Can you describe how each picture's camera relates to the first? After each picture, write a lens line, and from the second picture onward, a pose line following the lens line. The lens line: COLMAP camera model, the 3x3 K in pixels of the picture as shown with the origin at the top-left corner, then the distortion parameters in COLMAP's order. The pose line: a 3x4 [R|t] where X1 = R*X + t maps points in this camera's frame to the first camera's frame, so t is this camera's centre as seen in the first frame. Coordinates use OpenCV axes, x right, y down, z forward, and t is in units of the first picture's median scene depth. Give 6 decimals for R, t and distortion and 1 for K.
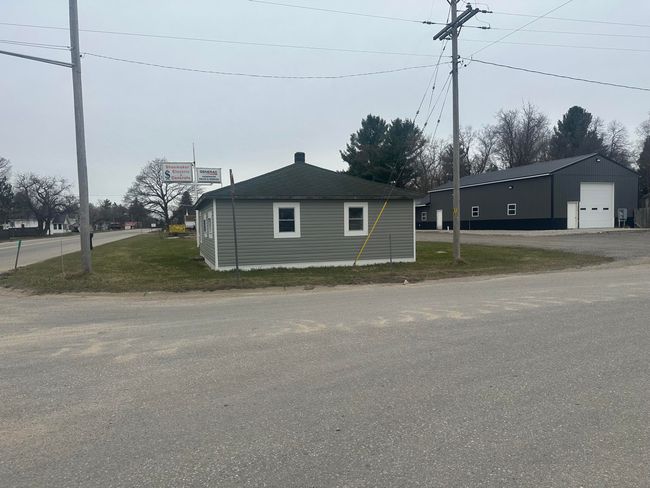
lens RADIAL K [[458.0, 0, 324.1], [0, 458.0, 244.7], [0, 0, 1]] dist [-0.082257, 0.002072]
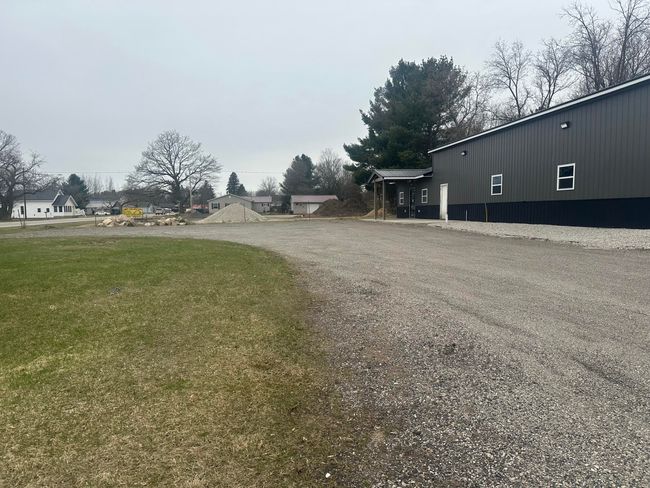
lens RADIAL K [[458.0, 0, 326.3], [0, 458.0, 243.5], [0, 0, 1]] dist [-0.082257, 0.002072]
pose [[0.979481, 0.026105, -0.199840, 0.134530], [-0.020304, 0.999313, 0.031020, -0.011100], [0.200513, -0.026326, 0.979337, 0.257630]]
